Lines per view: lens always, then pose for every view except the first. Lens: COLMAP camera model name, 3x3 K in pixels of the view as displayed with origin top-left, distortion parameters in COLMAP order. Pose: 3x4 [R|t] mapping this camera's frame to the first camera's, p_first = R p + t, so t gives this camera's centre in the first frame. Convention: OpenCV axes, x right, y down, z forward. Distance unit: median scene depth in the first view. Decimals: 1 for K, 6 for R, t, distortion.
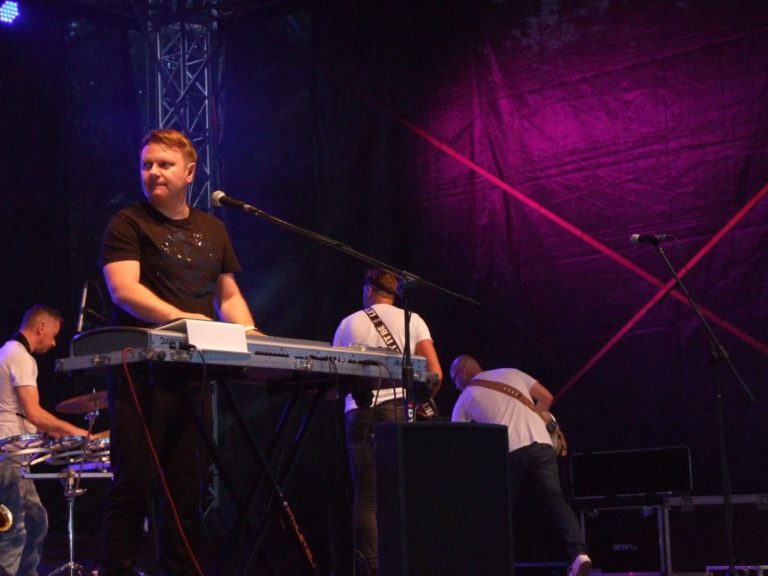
lens RADIAL K [[1941.3, 0, 384.0], [0, 1941.3, 288.0], [0, 0, 1]] dist [0.172434, 0.642371]
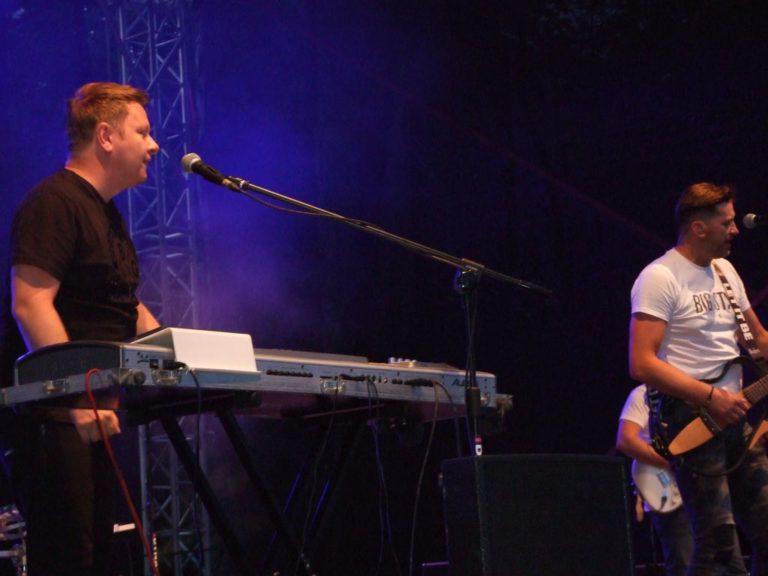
lens RADIAL K [[2243.7, 0, 384.0], [0, 2243.7, 288.0], [0, 0, 1]] dist [0.288492, -1.163216]
pose [[0.999506, -0.031402, -0.001558, -0.019037], [0.031366, 0.999324, -0.019177, 0.018422], [0.002159, 0.019119, 0.999815, 0.146426]]
